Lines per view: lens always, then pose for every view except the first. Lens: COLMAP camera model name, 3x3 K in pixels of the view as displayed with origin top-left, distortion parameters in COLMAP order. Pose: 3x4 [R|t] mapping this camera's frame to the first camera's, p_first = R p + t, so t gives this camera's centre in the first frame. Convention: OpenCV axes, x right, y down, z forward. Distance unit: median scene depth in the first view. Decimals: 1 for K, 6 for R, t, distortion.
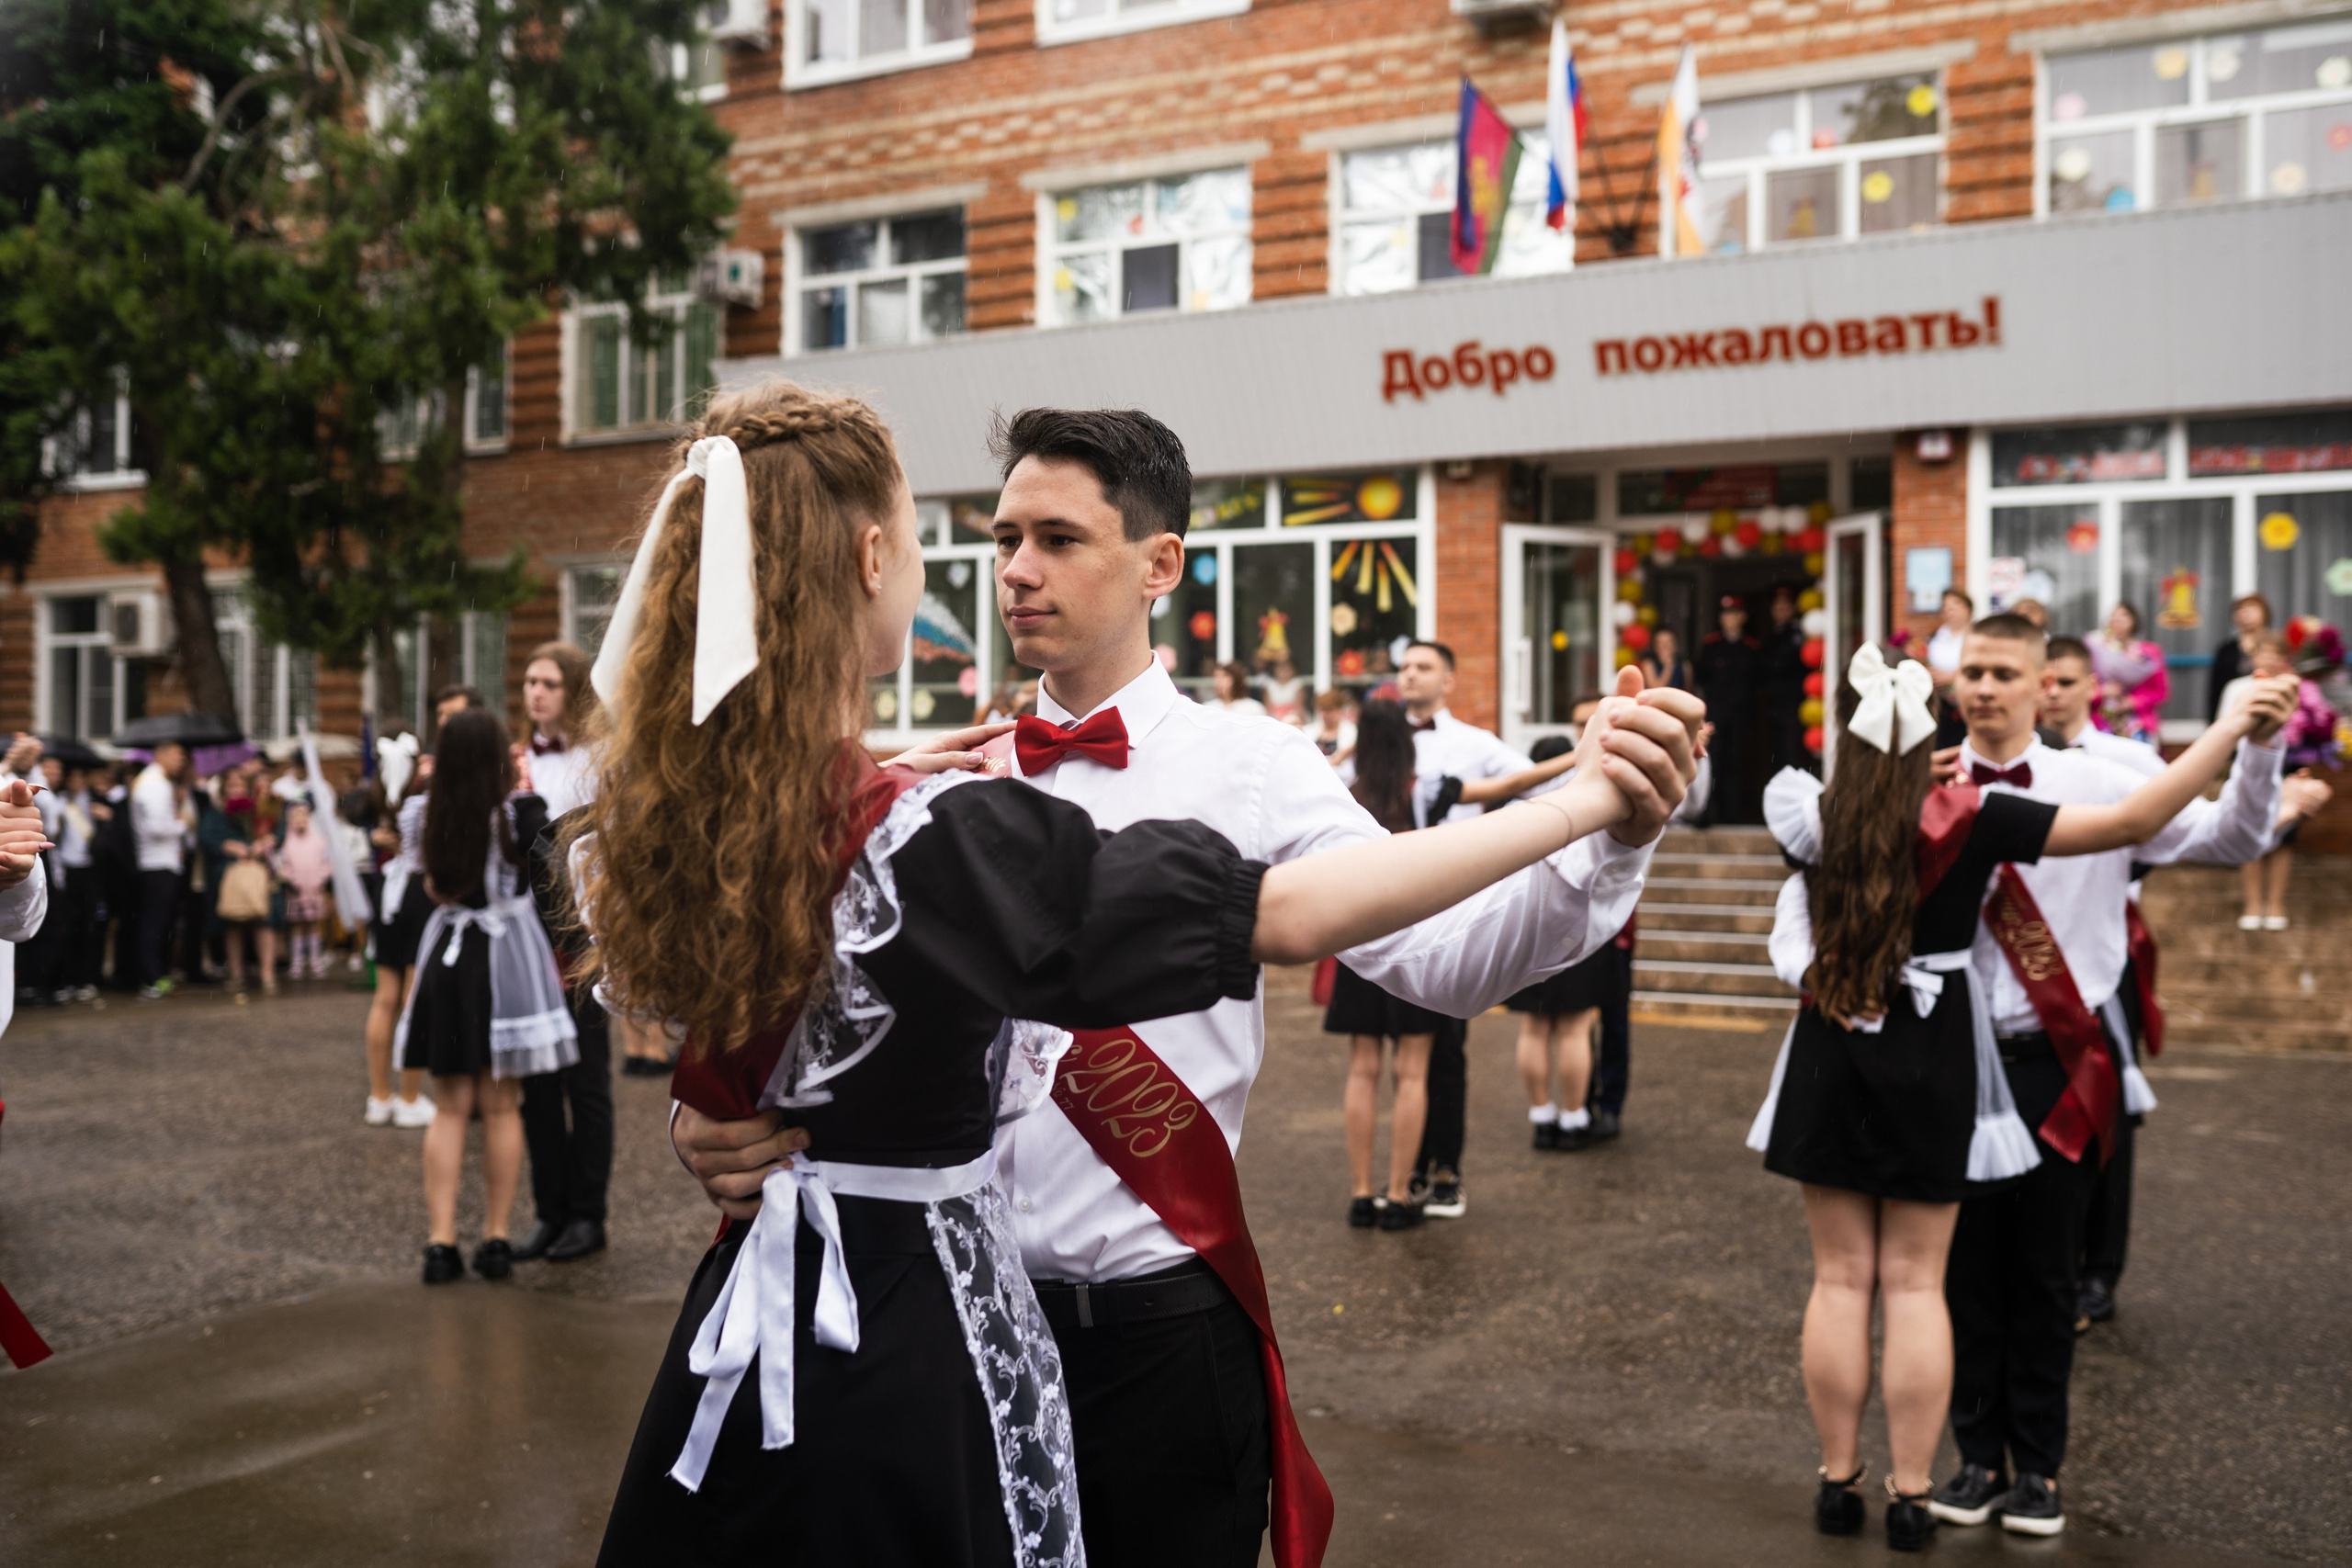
lens RADIAL K [[2213.0, 0, 1176.0], [0, 2213.0, 784.0], [0, 0, 1]] dist [-0.080703, 0.099869]
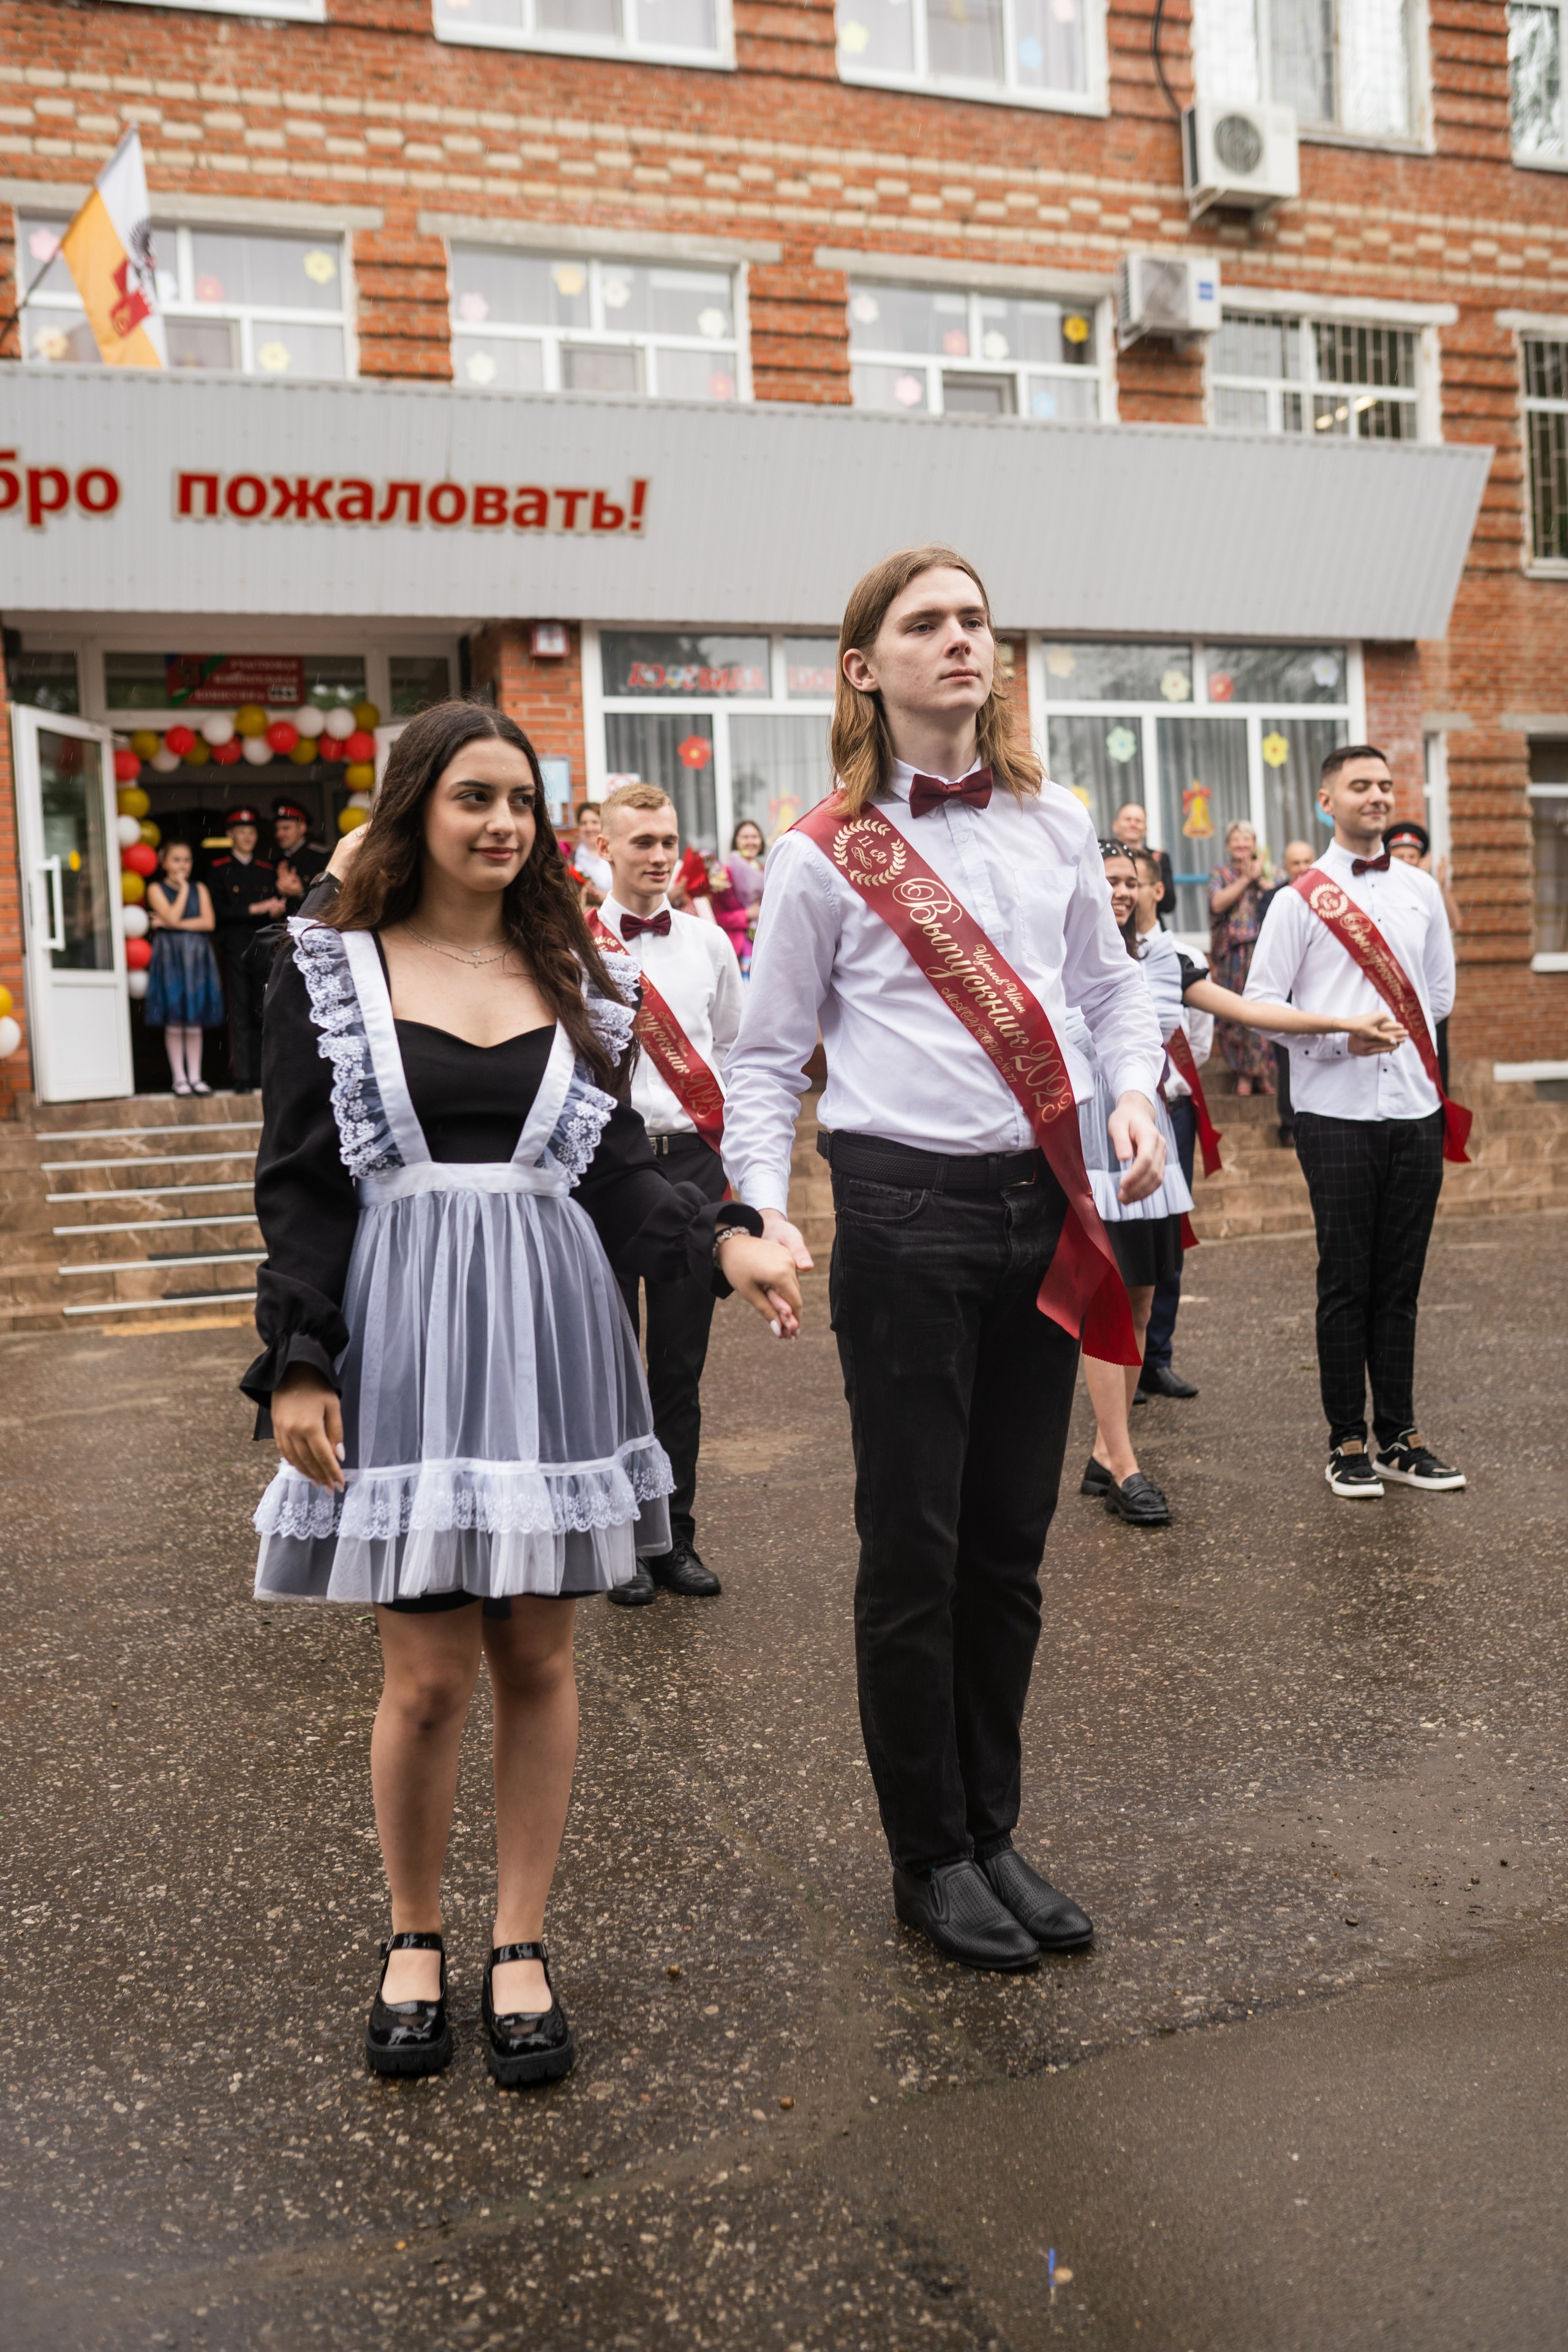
lens RADIAL K [[2213.2, 0, 784.0], [0, 2213.2, 1176.0], [0, 0, 1]] dist [-0.080703, 0.099869]
pose [[0.646435, -0.082206, 0.758528, -0.260821], [0.054001, 0.996615, 0.061987, 0.011592], [-0.761056, 0.000891, 0.648686, 0.304471]]
